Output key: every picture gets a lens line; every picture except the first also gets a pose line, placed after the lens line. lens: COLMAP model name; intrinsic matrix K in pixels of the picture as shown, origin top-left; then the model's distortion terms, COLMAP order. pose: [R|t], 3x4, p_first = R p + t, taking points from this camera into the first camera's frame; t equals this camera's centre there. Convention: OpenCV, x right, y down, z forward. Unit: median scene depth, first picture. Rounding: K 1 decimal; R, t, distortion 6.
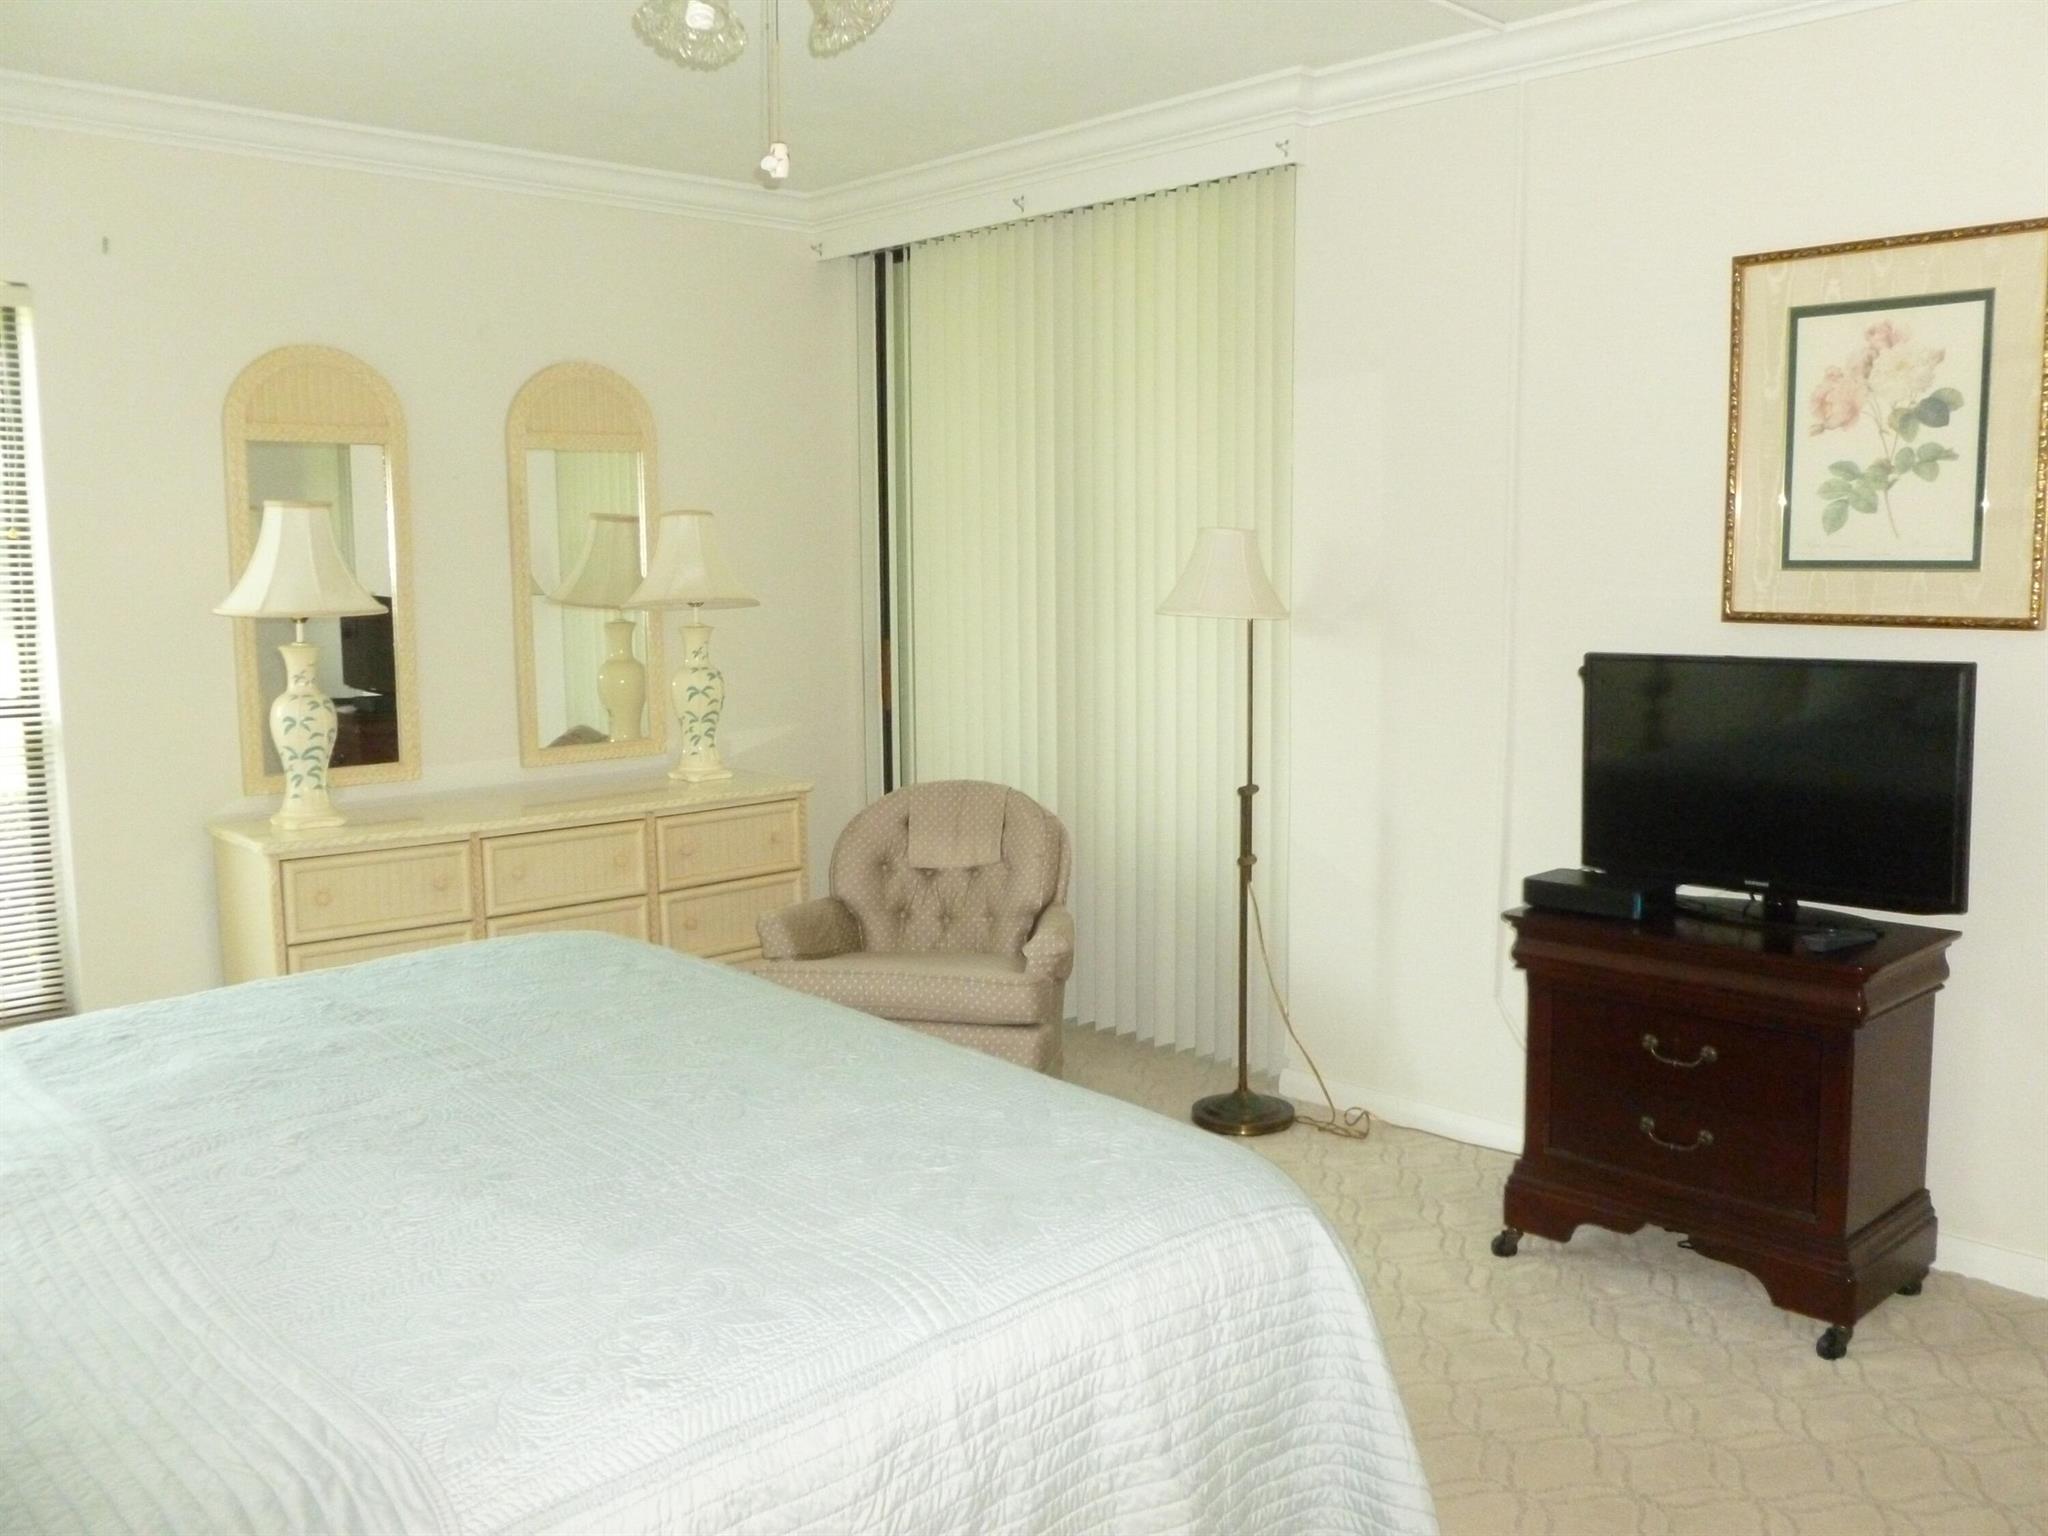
lens RADIAL K [[1760.5, 0, 1027.0], [0, 1760.5, 768.8], [0, 0, 1]] dist [-0.047189, 0.037253]
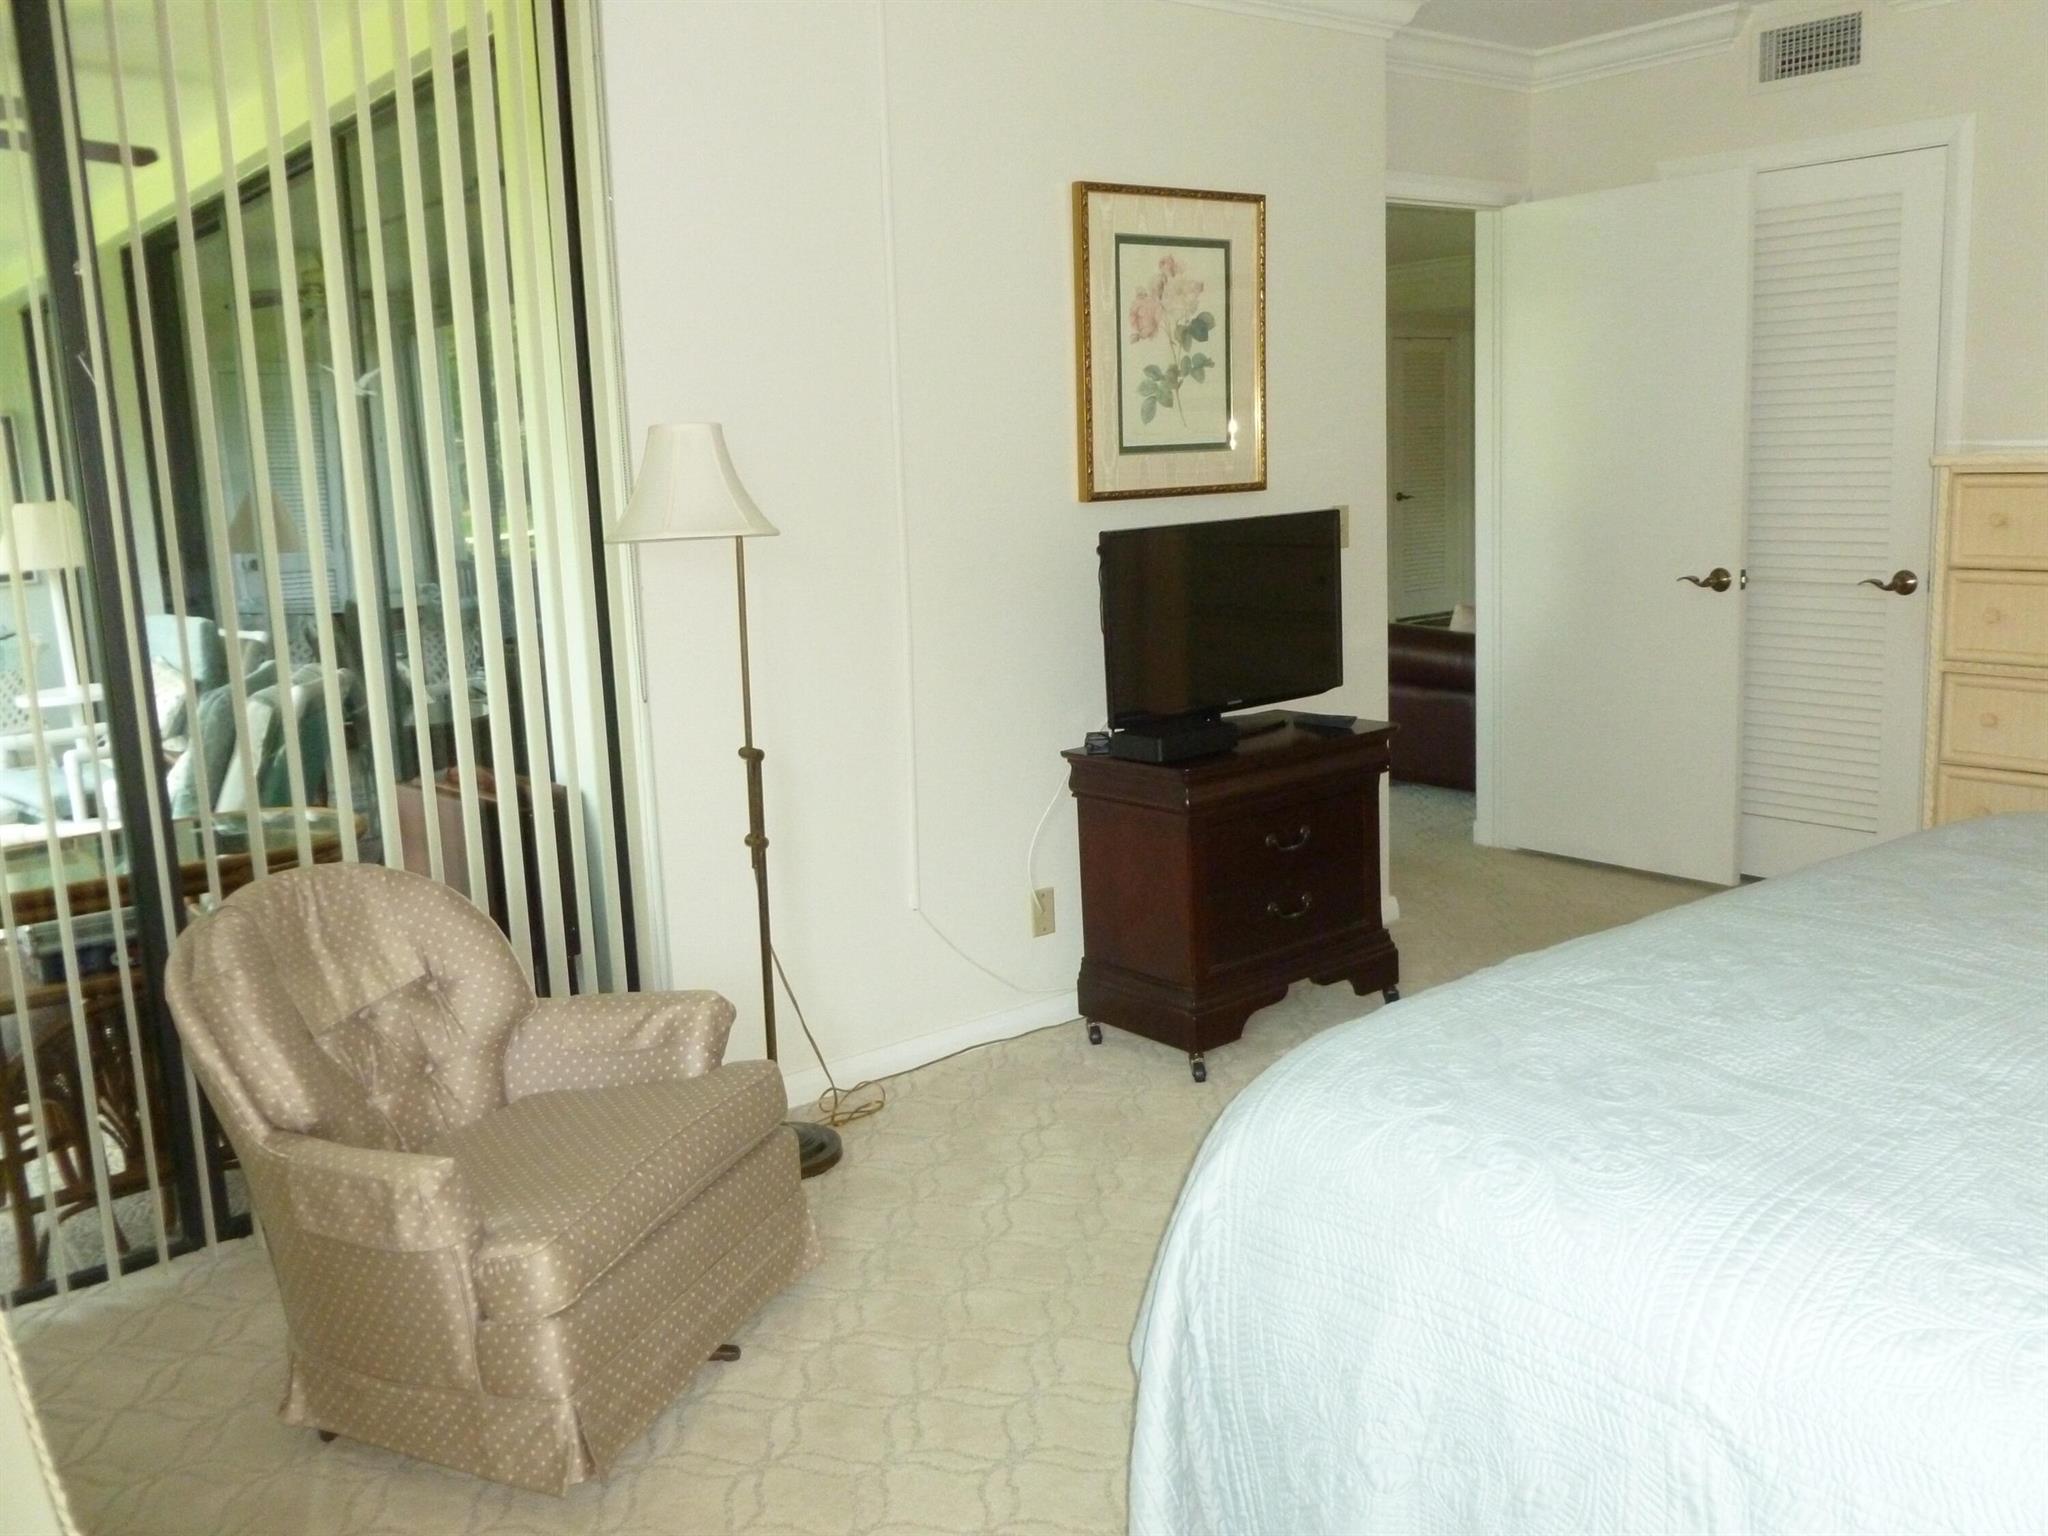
lens RADIAL K [[1760.5, 0, 1023.1], [0, 1760.5, 770.0], [0, 0, 1]] dist [-0.047189, 0.037253]
pose [[0.123948, -0.172182, 0.977236, -0.815466], [0.163456, 0.974920, 0.151042, -0.099373], [-0.978733, 0.141014, 0.148983, 0.946211]]
